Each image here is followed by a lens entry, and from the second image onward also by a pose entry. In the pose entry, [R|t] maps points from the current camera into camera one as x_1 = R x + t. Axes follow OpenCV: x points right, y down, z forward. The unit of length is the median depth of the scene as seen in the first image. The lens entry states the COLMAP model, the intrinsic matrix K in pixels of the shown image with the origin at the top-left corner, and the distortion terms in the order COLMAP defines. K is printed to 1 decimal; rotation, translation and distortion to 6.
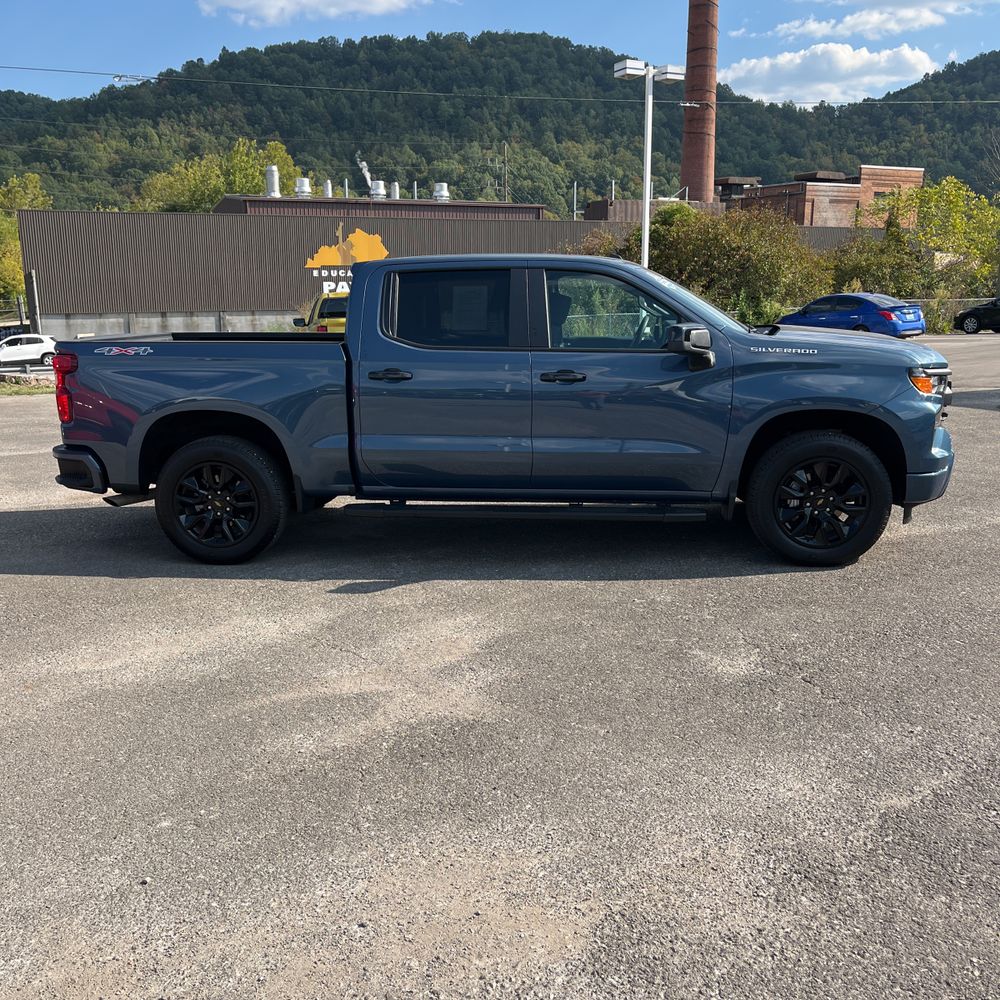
lens RADIAL K [[1013.4, 0, 500.0], [0, 1013.4, 500.0], [0, 0, 1]] dist [0.010741, 0.013817]
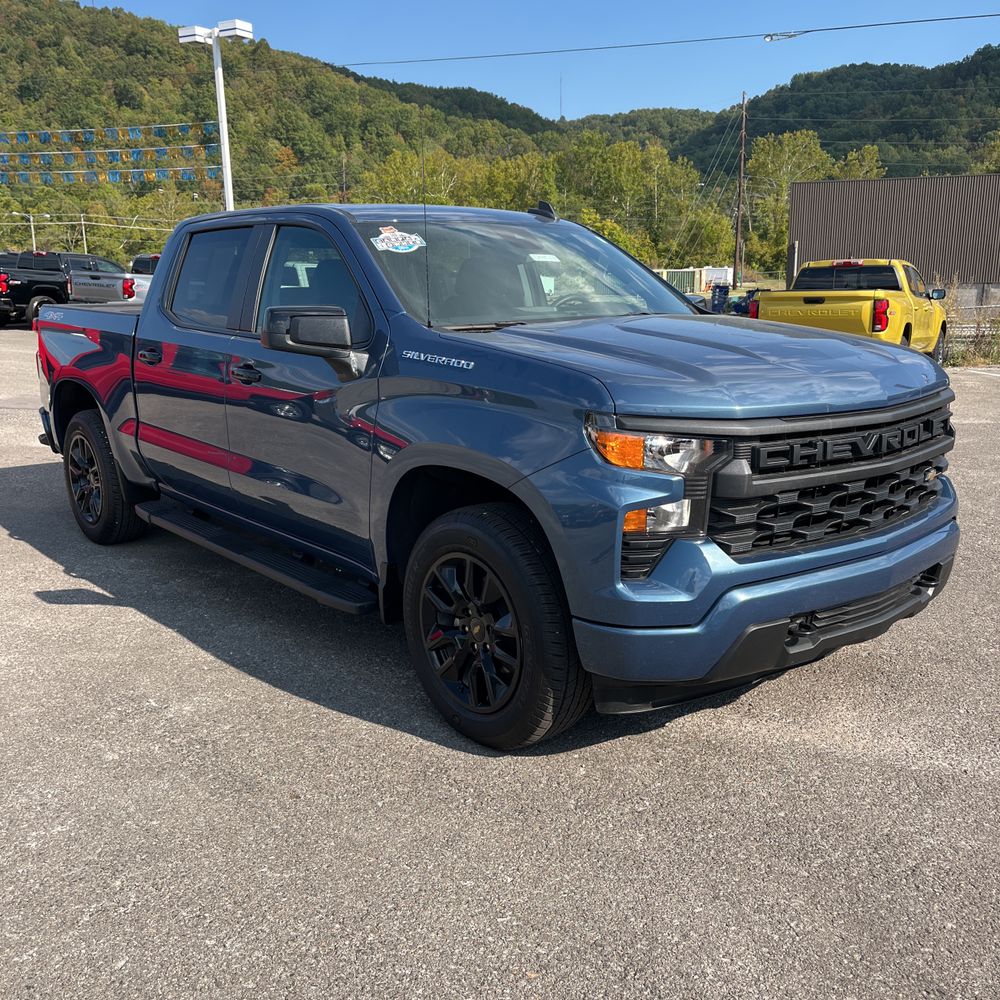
lens RADIAL K [[1018.8, 0, 500.0], [0, 1018.8, 500.0], [0, 0, 1]] dist [0.023729, -0.005150]
pose [[0.718560, 0.159734, -0.676873, 0.128882], [-0.142495, 0.986433, 0.081515, -0.021759], [0.680711, 0.037877, 0.731572, 0.108653]]
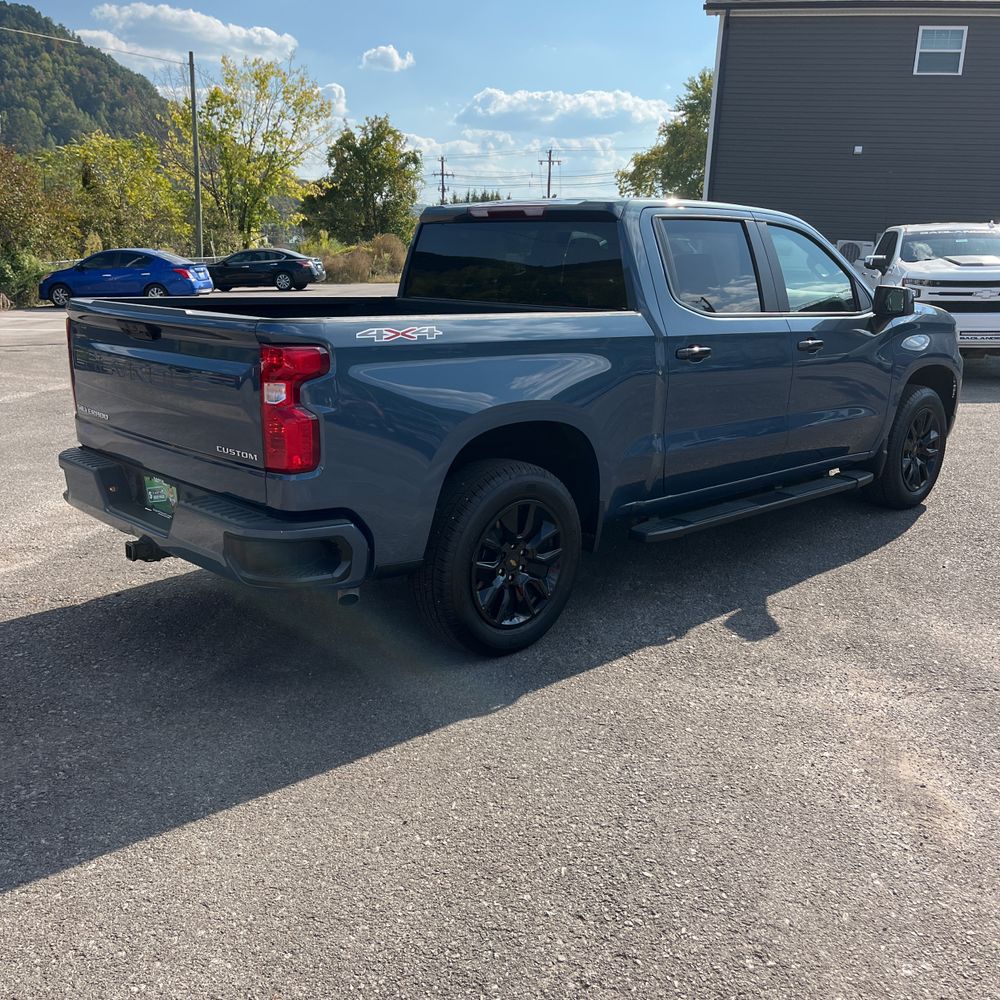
lens RADIAL K [[1014.3, 0, 500.0], [0, 1014.3, 500.0], [0, 0, 1]] dist [0.043601, -0.046918]
pose [[0.648615, -0.154555, 0.745259, -0.149664], [0.124912, 0.987505, 0.096079, -0.019504], [-0.750796, 0.030773, 0.659816, 0.112850]]
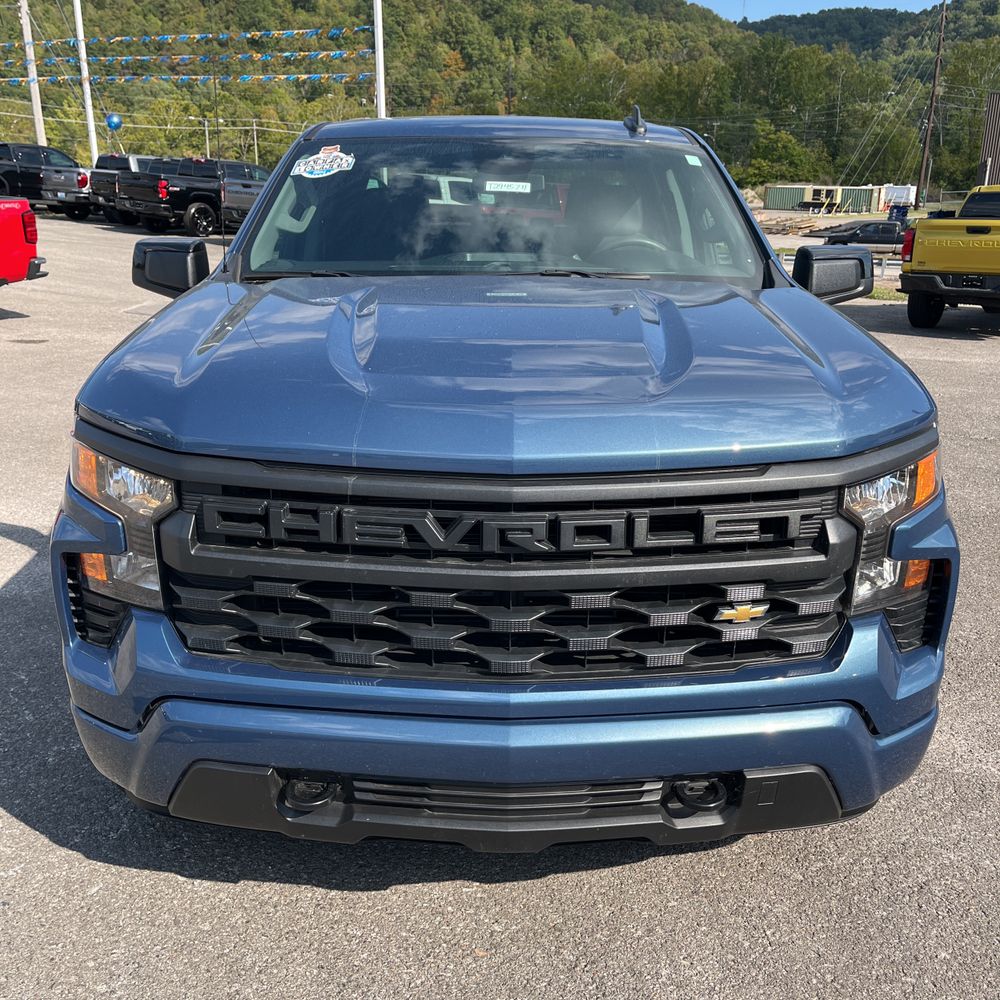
lens RADIAL K [[1016.0, 0, 500.0], [0, 1016.0, 500.0], [0, 0, 1]] dist [0.038994, -0.032927]
pose [[0.601802, 0.257894, -0.755860, 0.133514], [-0.182147, 0.965806, 0.184504, -0.027103], [0.777596, 0.026643, 0.628199, 0.121252]]
